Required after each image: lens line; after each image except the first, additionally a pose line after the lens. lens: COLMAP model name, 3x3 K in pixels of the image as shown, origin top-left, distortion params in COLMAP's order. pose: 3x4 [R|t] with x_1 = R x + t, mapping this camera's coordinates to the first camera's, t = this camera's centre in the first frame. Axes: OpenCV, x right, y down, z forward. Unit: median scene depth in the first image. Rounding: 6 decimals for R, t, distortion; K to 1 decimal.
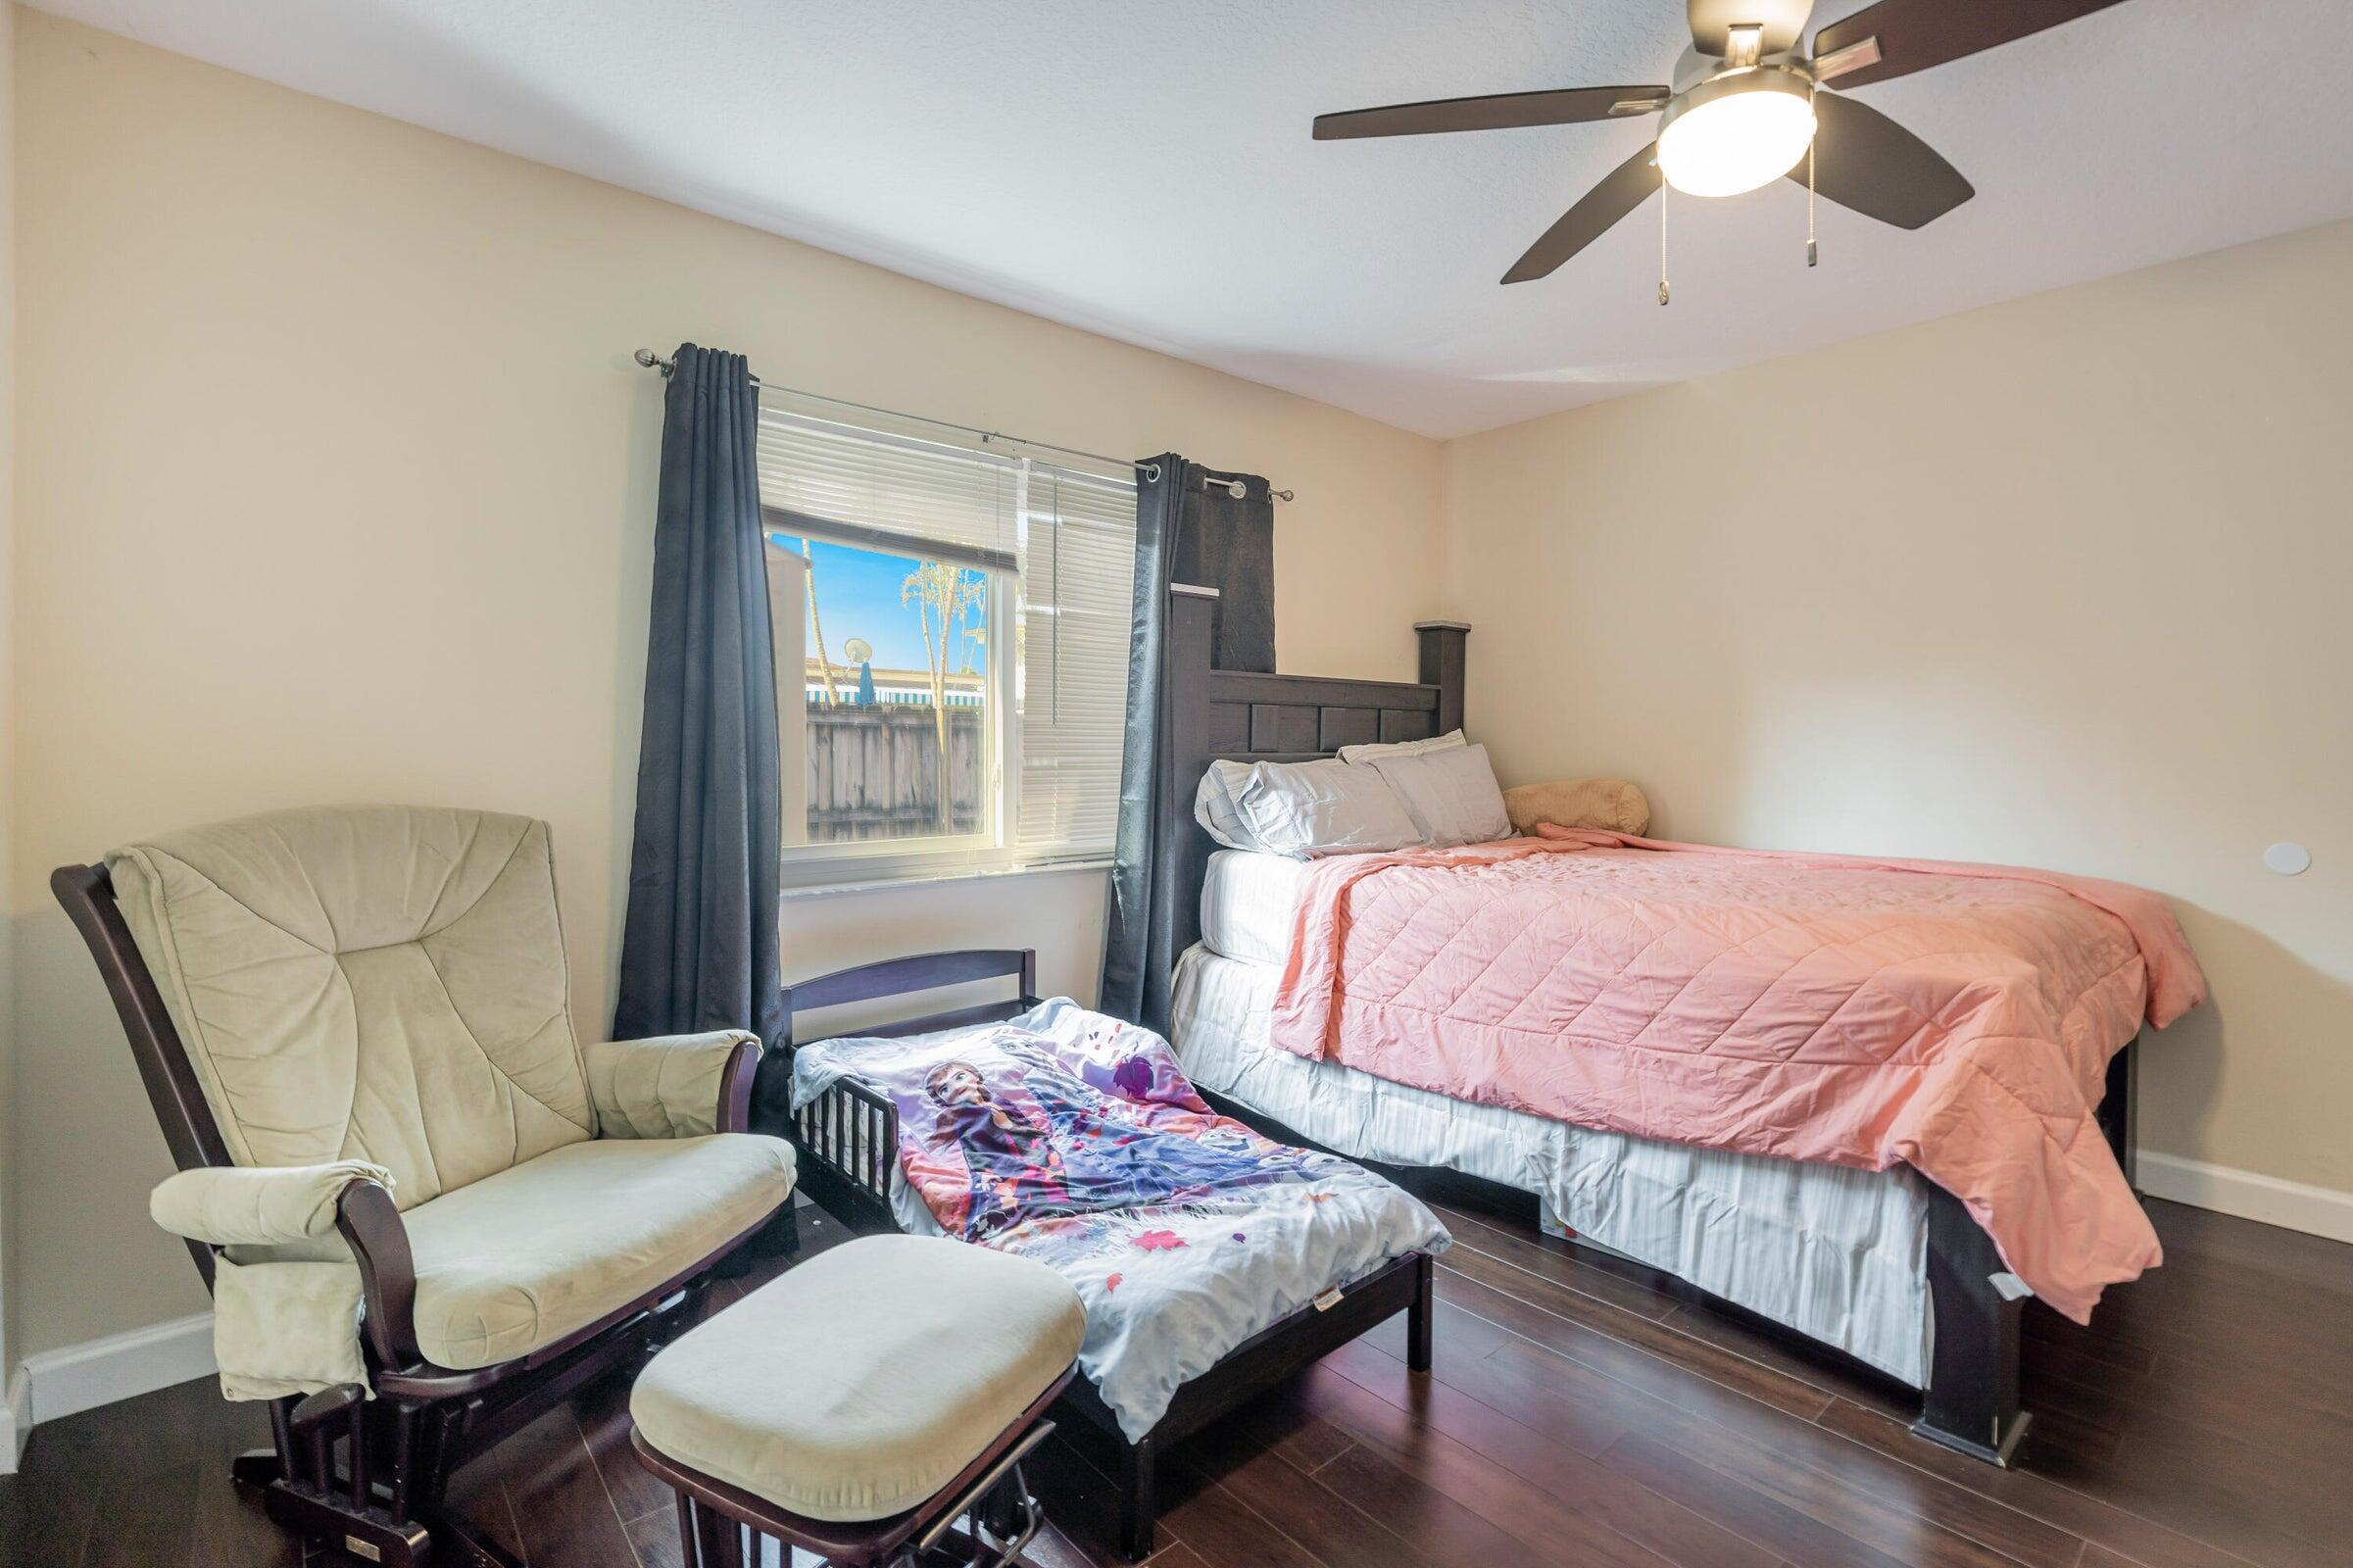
lens RADIAL K [[1056.1, 0, 1181.3], [0, 1056.1, 780.5], [0, 0, 1]] dist [-0.023479, 0.004306]
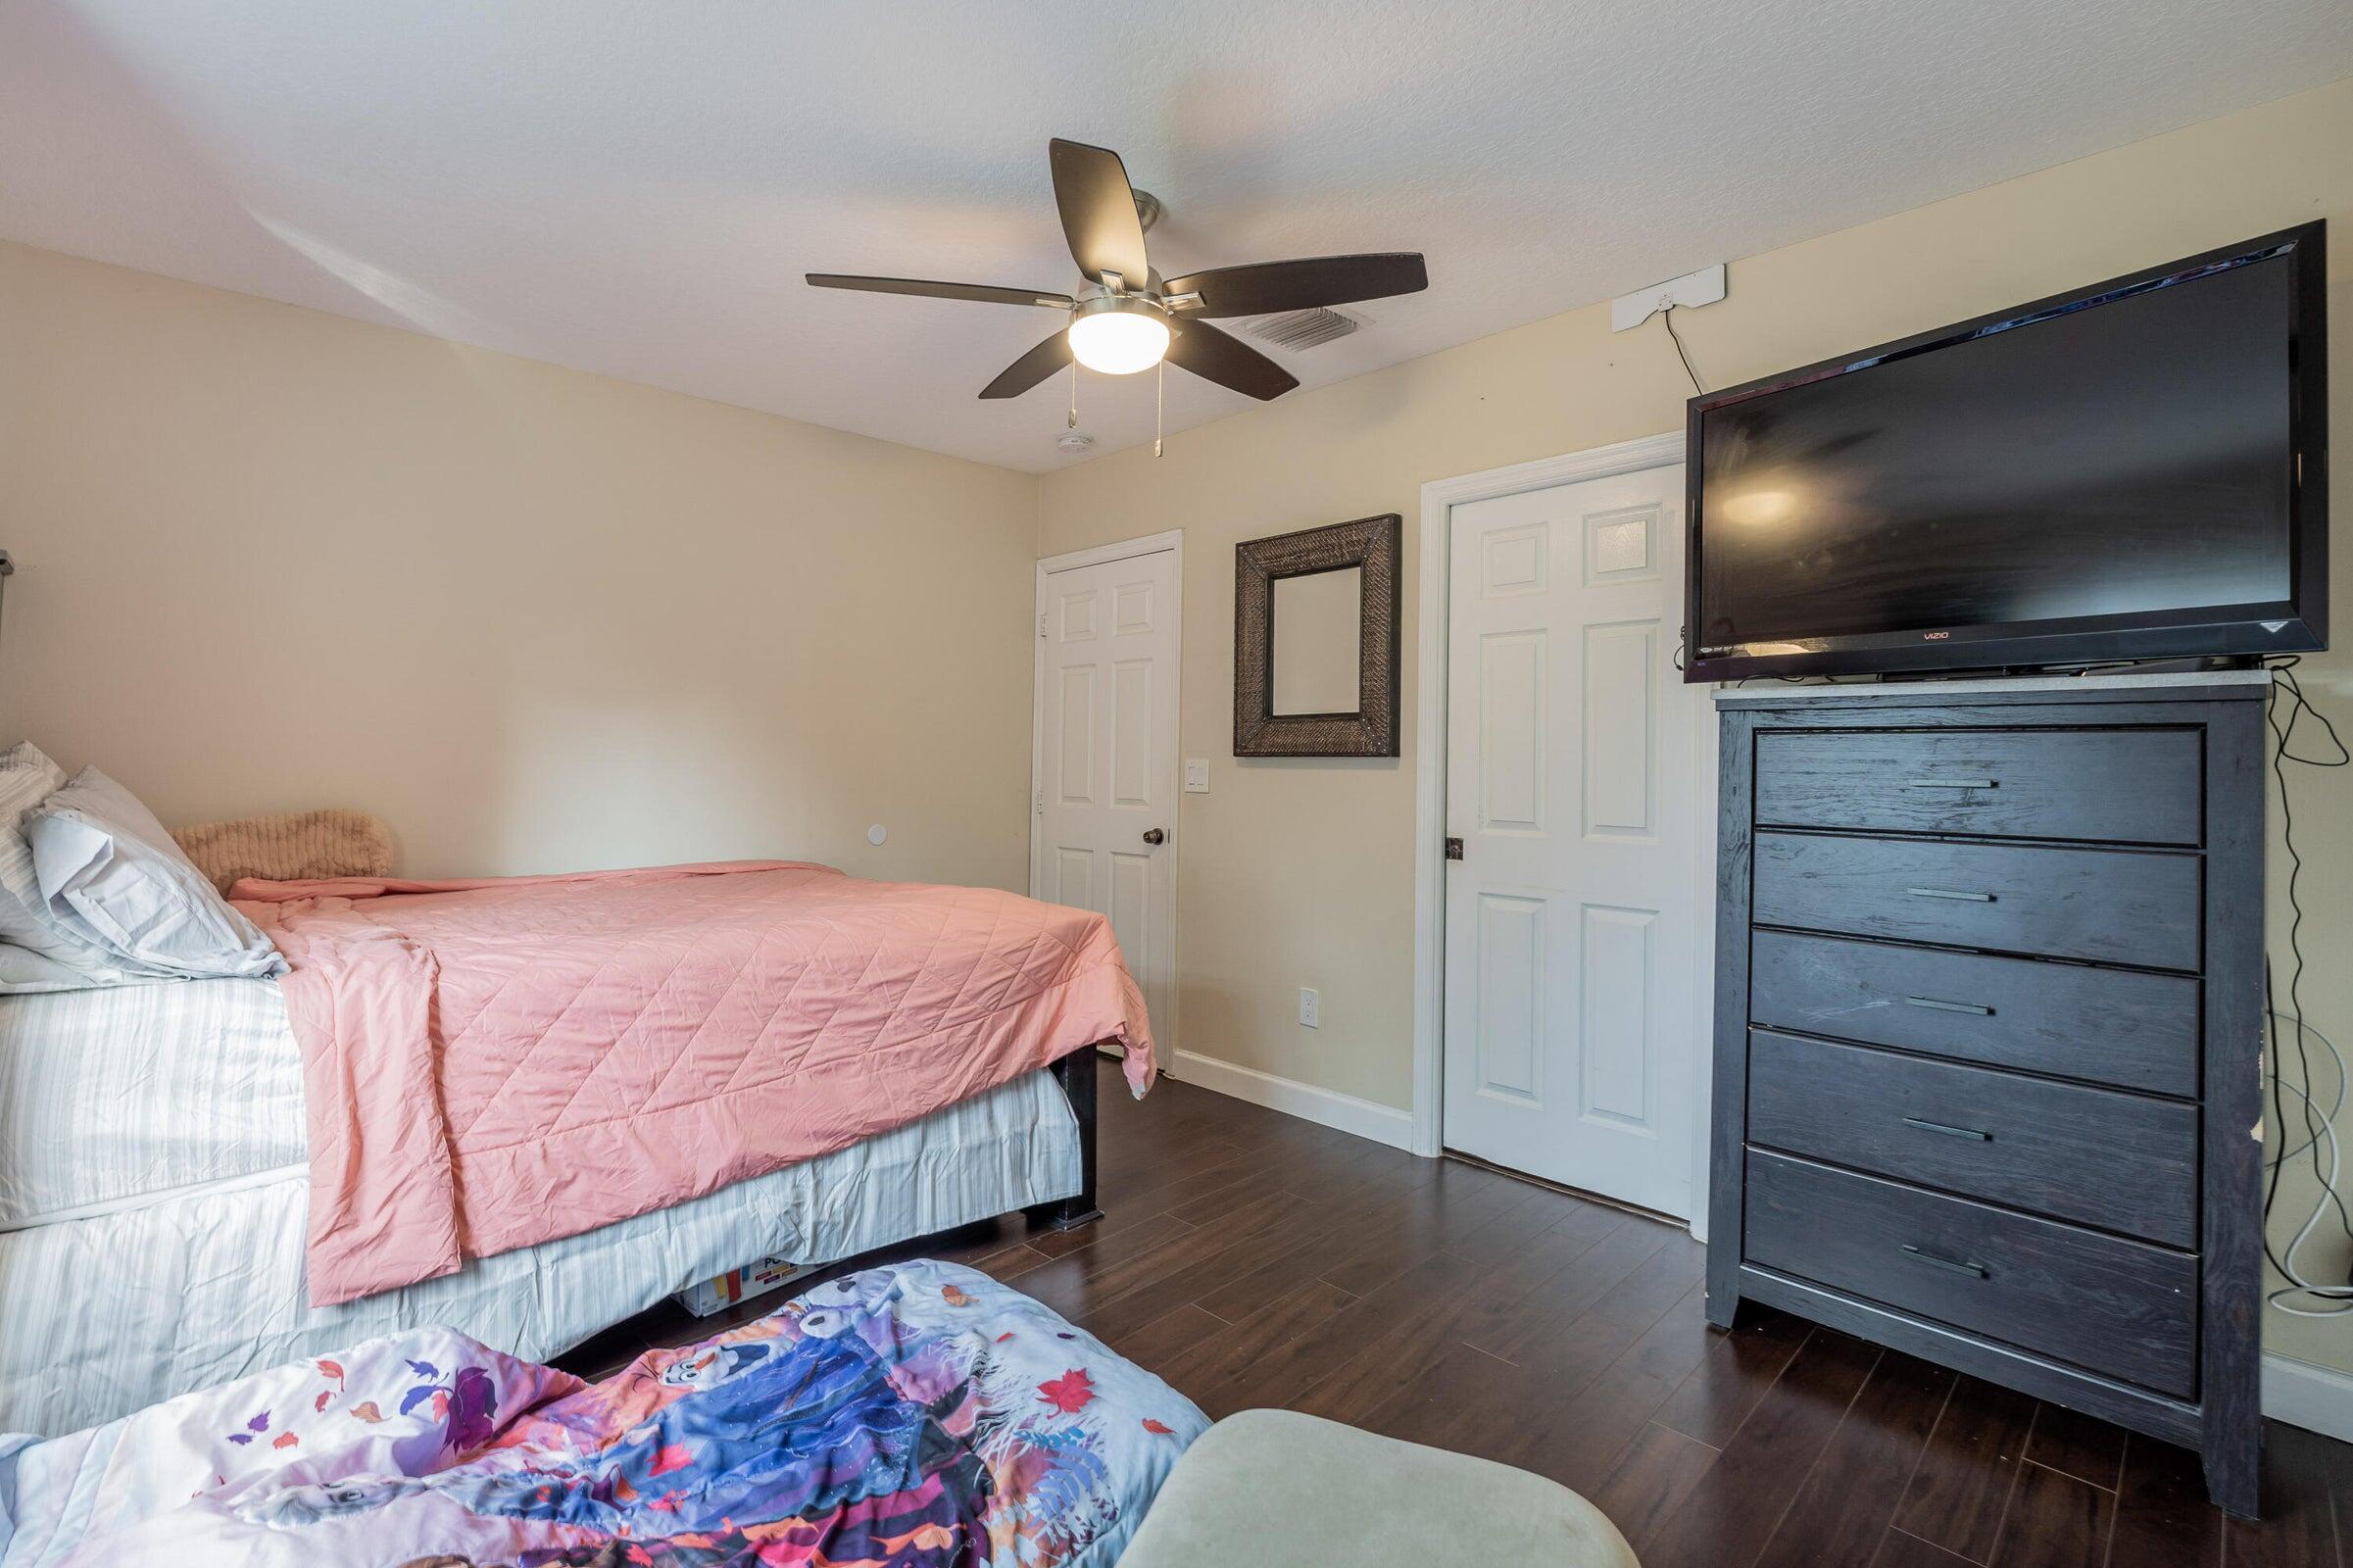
lens RADIAL K [[1056.1, 0, 1177.4], [0, 1056.1, 765.6], [0, 0, 1]] dist [-0.023479, 0.004306]
pose [[-0.067128, -0.009945, 0.997695, -0.638745], [0.029735, 0.999486, 0.011964, -0.040308], [-0.997301, 0.030469, -0.066798, 0.735517]]
